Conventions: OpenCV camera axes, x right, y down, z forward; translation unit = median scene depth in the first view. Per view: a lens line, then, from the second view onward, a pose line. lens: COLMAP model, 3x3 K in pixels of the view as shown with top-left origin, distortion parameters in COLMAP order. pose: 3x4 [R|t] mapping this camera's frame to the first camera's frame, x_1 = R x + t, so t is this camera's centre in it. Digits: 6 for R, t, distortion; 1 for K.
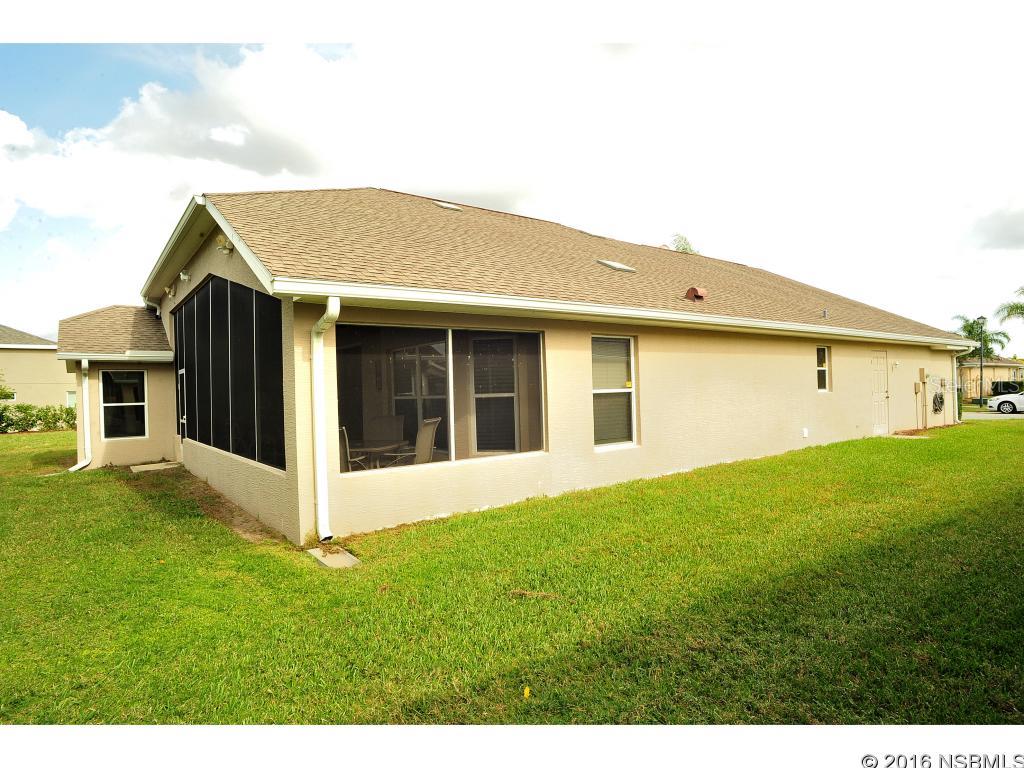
lens RADIAL K [[584.5, 0, 514.8], [0, 584.5, 389.3], [0, 0, 1]] dist [-0.082576, 0.056319]
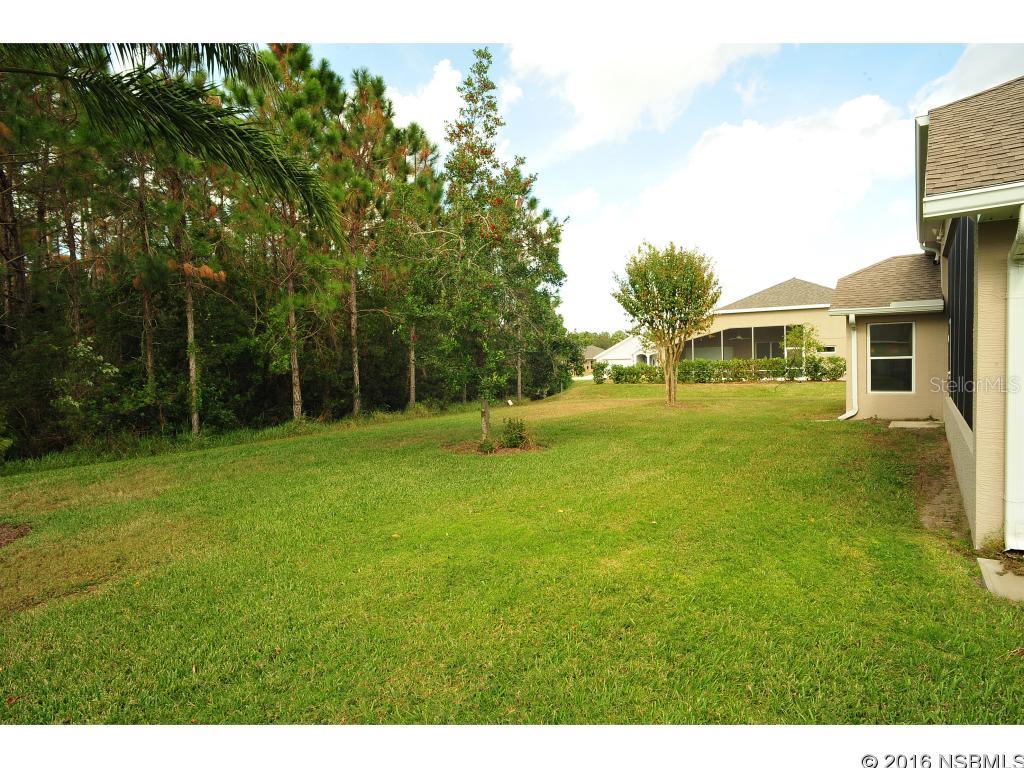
lens RADIAL K [[584.5, 0, 514.8], [0, 584.5, 389.3], [0, 0, 1]] dist [-0.082576, 0.056319]
pose [[0.299366, 0.062692, -0.952077, 0.060136], [0.017746, 0.997301, 0.071250, -0.000831], [0.953973, -0.038225, 0.297445, 0.088444]]
